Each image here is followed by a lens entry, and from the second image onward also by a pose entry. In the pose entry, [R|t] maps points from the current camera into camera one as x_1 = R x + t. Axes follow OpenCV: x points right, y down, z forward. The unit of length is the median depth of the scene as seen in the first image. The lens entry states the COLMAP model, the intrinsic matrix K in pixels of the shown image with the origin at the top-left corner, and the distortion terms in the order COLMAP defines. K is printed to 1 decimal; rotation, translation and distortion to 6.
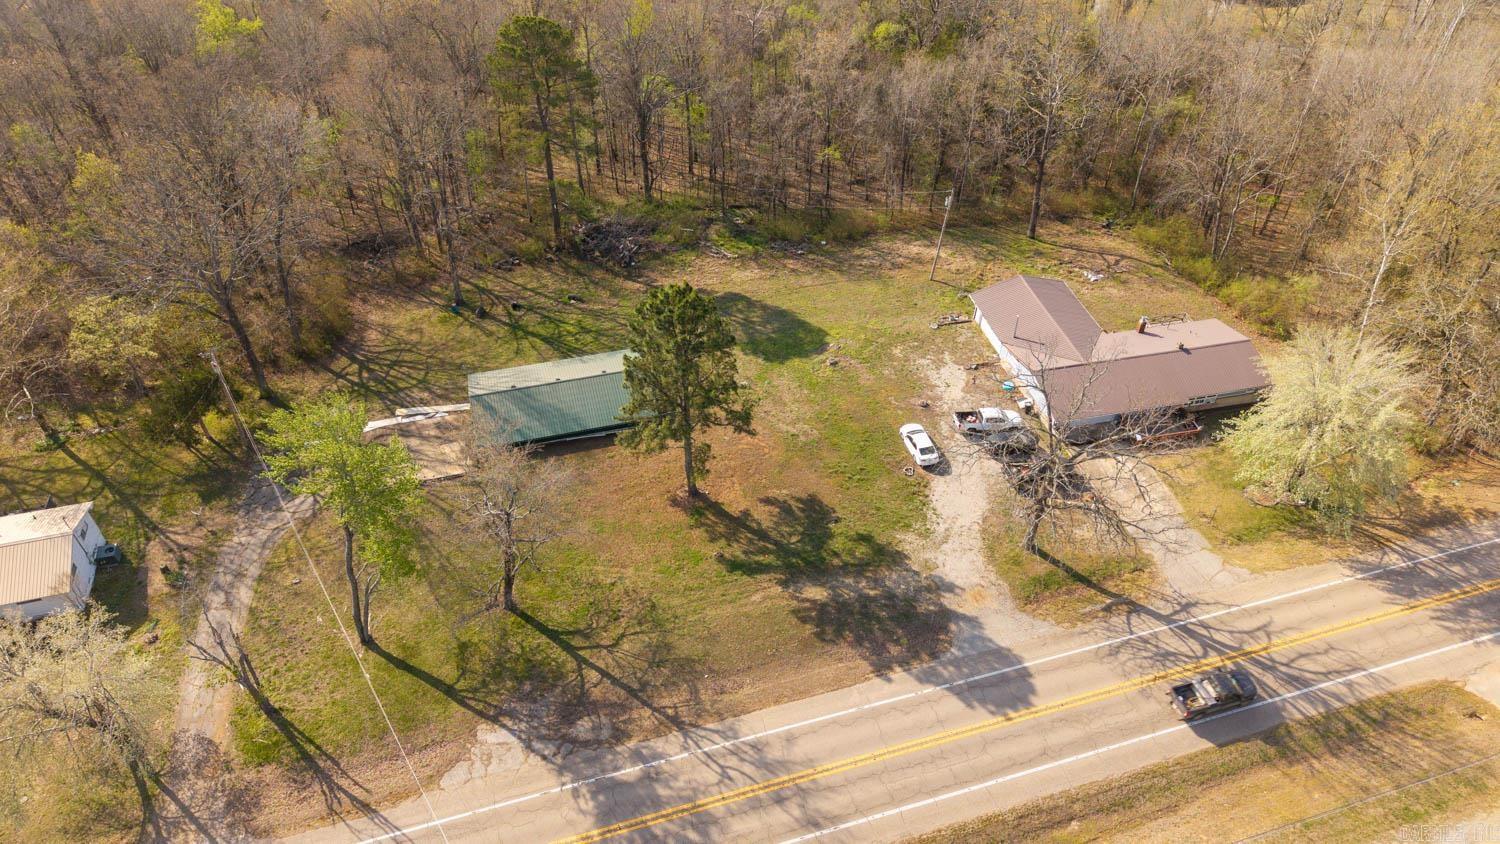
lens RADIAL K [[1008.6, 0, 753.9], [0, 1008.6, 437.1], [0, 0, 1]] dist [0.049535, -0.053462]
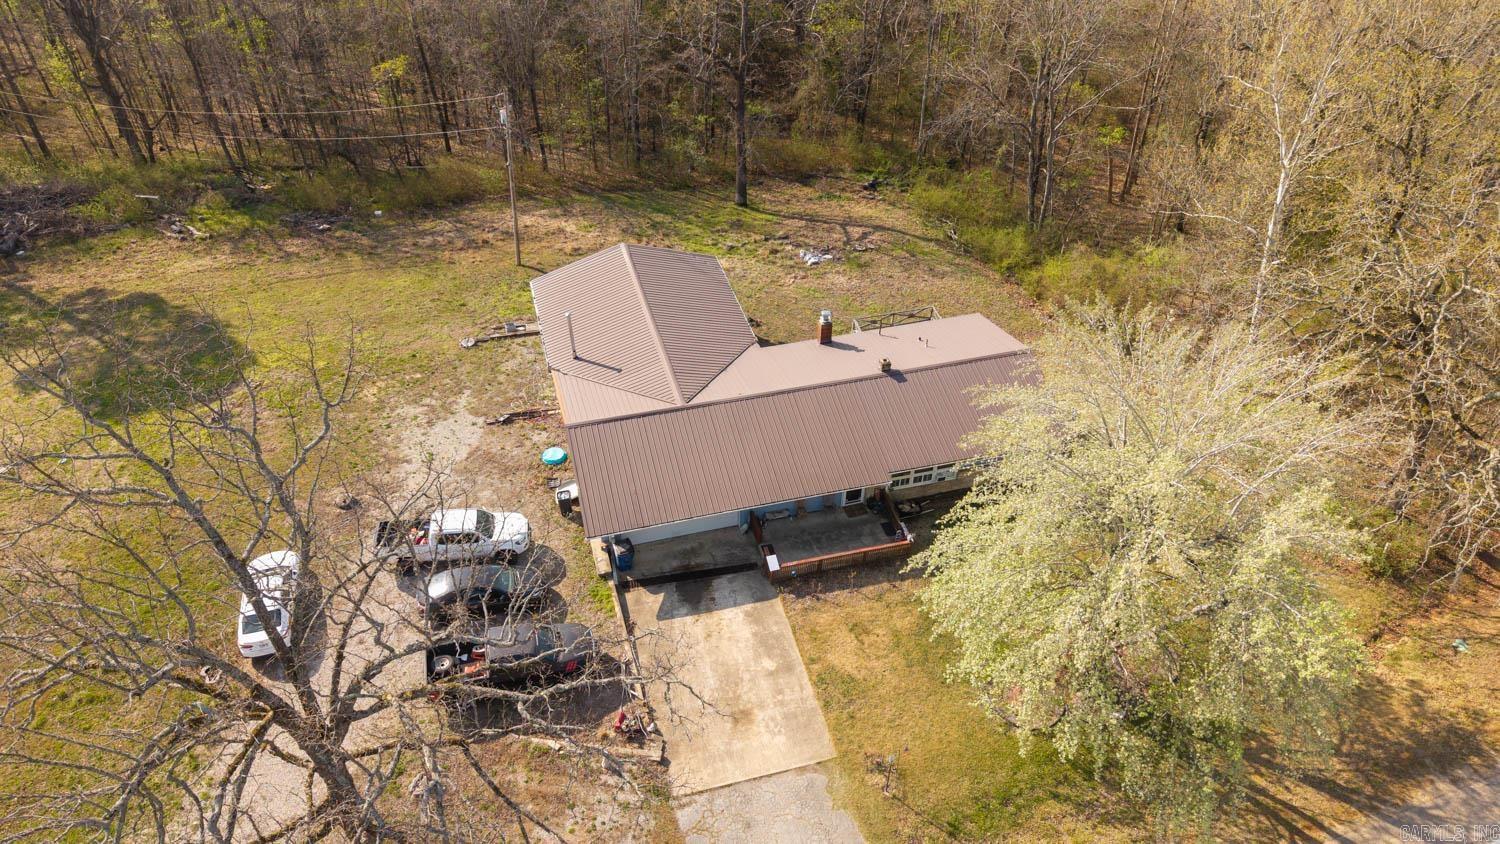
lens RADIAL K [[1008.6, 0, 742.8], [0, 1008.6, 445.9], [0, 0, 1]] dist [0.049535, -0.053462]
pose [[0.999255, -0.028742, 0.025745, 0.376121], [0.029701, 0.998848, -0.037699, -0.038854], [-0.024632, 0.038436, 0.998957, 0.575491]]
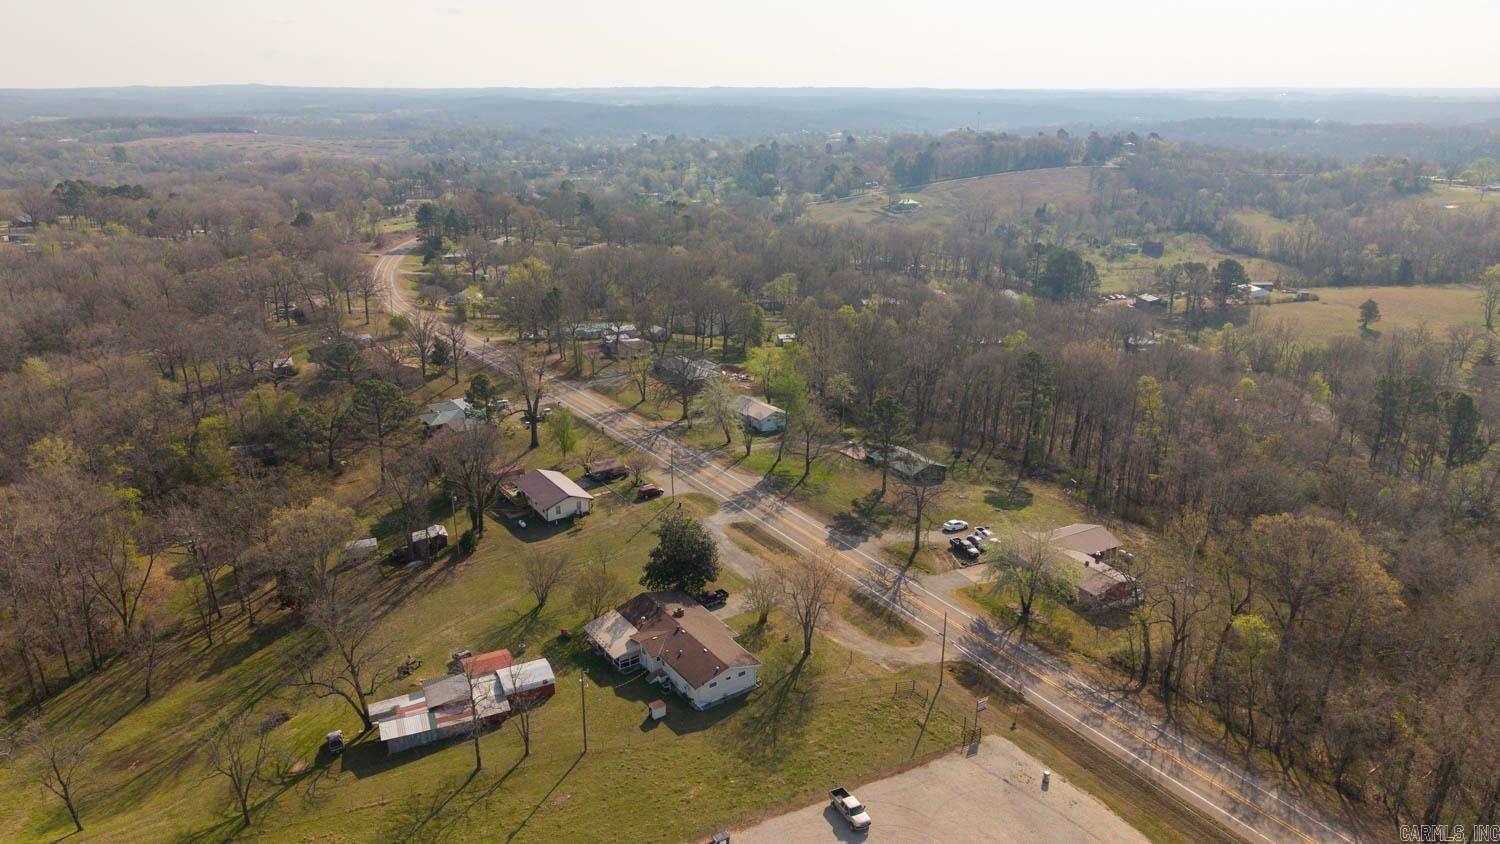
lens RADIAL K [[1008.6, 0, 747.9], [0, 1008.6, 433.0], [0, 0, 1]] dist [0.049535, -0.053462]
pose [[0.289507, 0.299719, -0.909040, 2.024732], [-0.662361, 0.748330, 0.035785, 0.081165], [0.690988, 0.591752, 0.415169, -0.327659]]
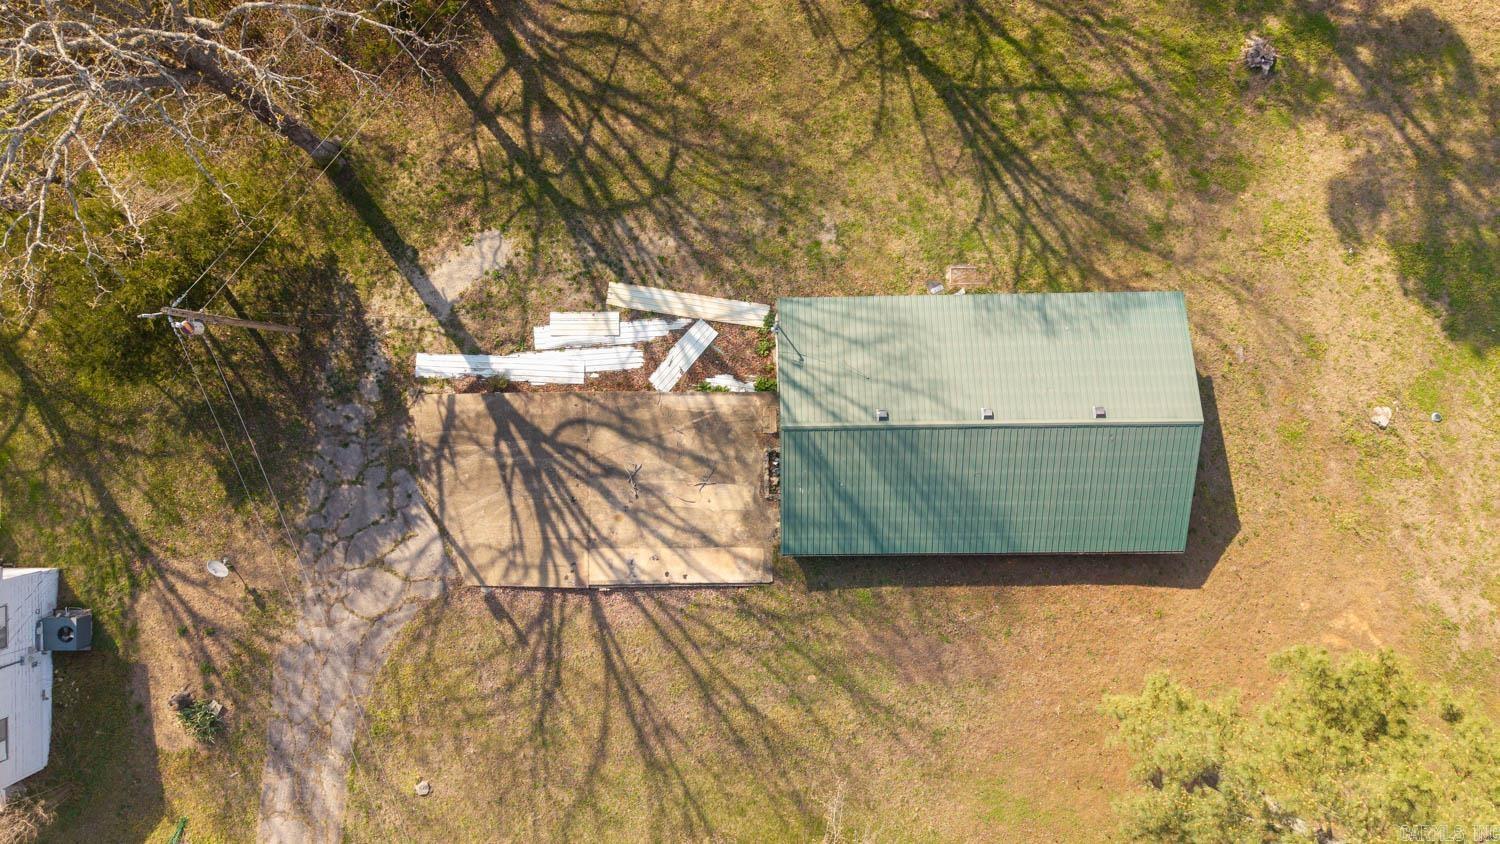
lens RADIAL K [[1008.6, 0, 741.5], [0, 1008.6, 428.3], [0, 0, 1]] dist [0.049535, -0.053462]
pose [[0.965445, 0.260553, -0.005306, -0.309025], [-0.175236, 0.664113, 0.726806, -0.362433], [0.192895, -0.700761, 0.686822, 0.737915]]
